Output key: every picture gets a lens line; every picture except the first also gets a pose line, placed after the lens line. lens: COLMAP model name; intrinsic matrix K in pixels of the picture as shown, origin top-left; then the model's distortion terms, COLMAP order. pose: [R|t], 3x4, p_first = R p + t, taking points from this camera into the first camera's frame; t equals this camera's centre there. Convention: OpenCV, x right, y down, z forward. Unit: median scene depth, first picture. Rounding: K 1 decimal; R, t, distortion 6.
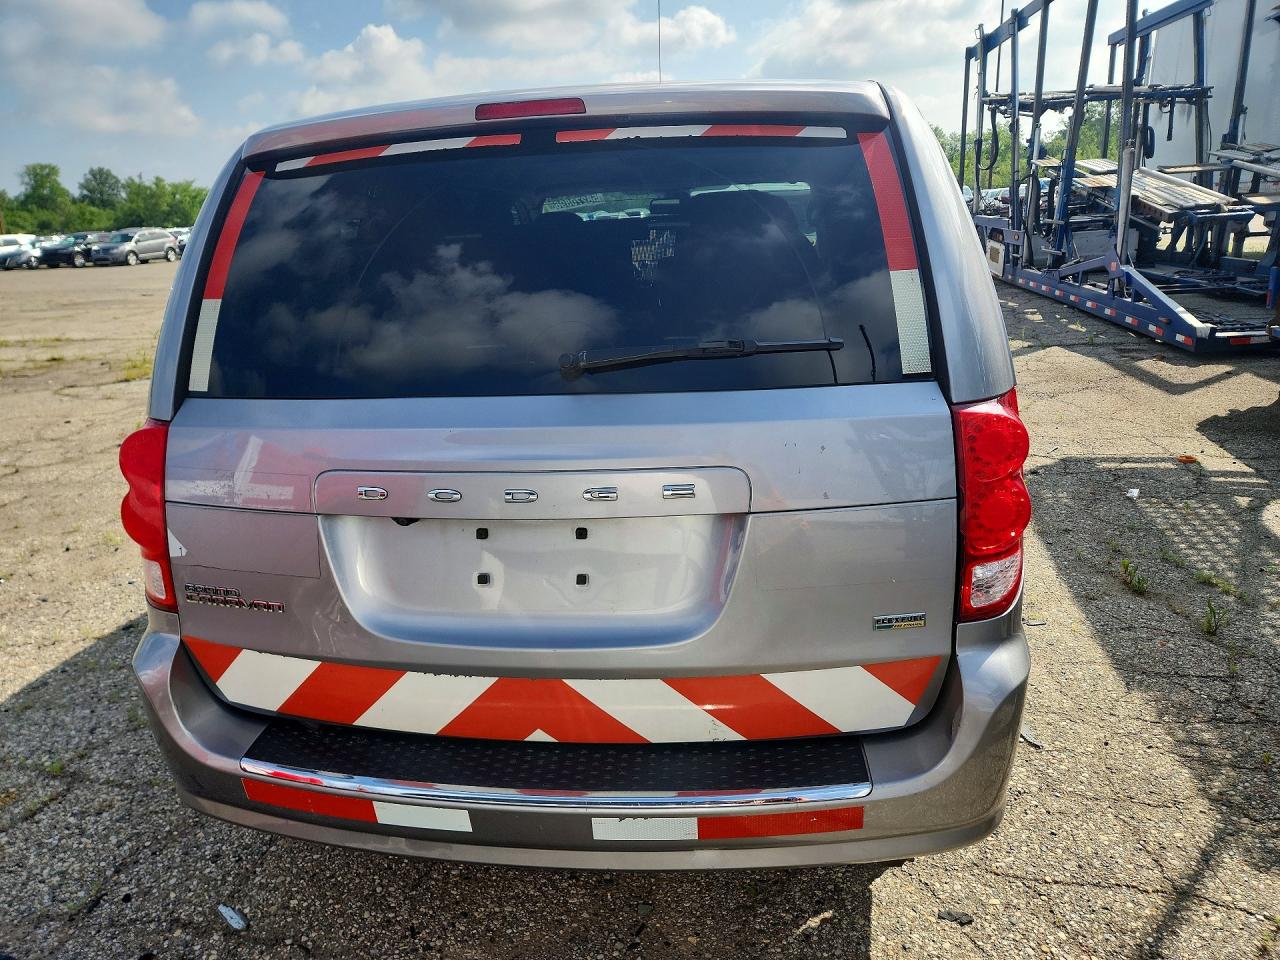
lens RADIAL K [[859.9, 0, 636.1], [0, 859.9, 475.9], [0, 0, 1]] dist [0.050490, -0.028220]
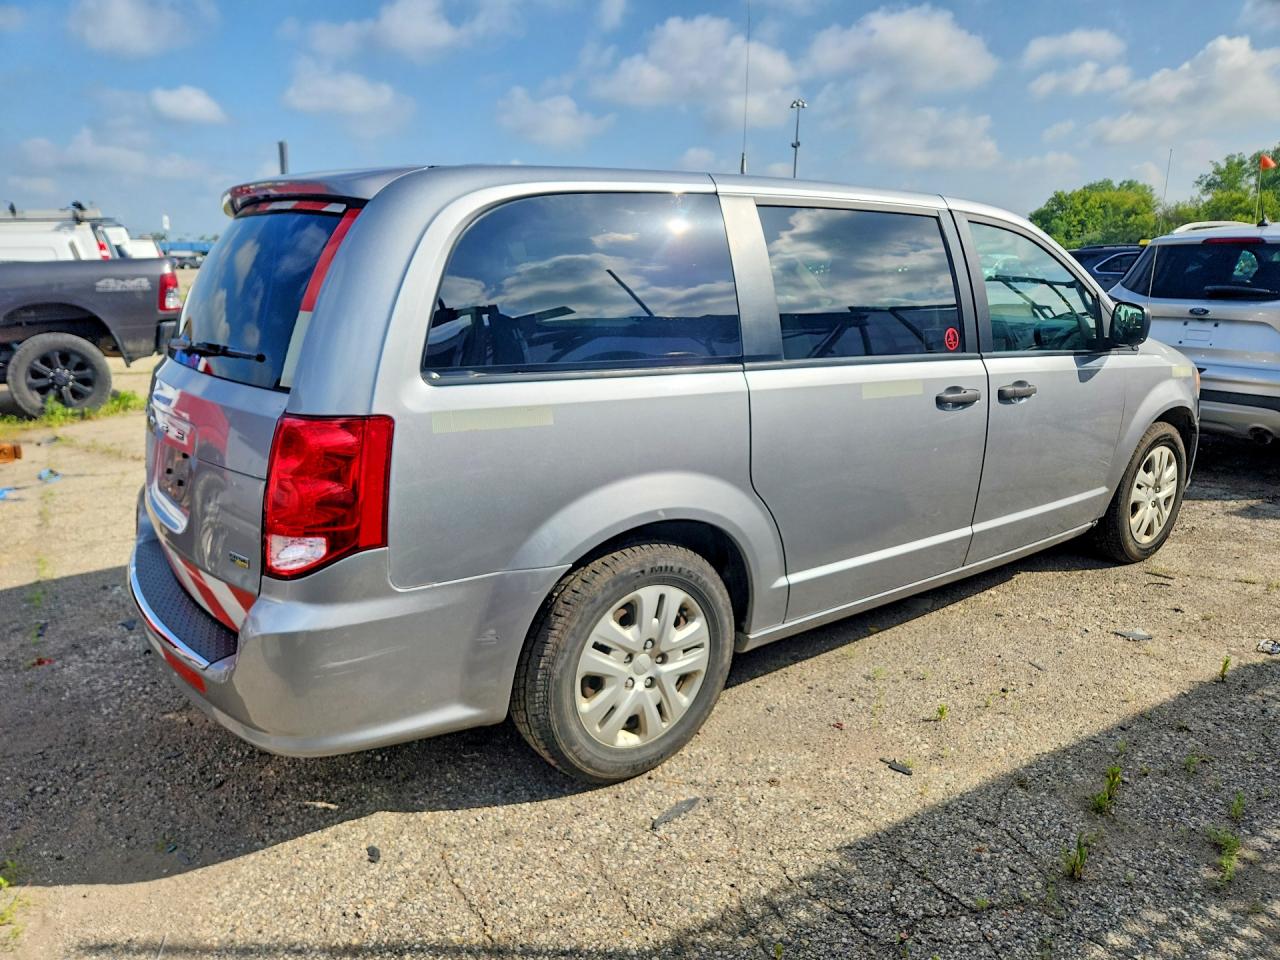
lens RADIAL K [[859.9, 0, 638.0], [0, 859.9, 484.1], [0, 0, 1]] dist [0.050490, -0.028220]
pose [[0.702179, 0.227244, -0.674763, 1.041922], [-0.240790, 0.967651, 0.075309, -0.129580], [0.670049, 0.109596, 0.734182, 0.248639]]
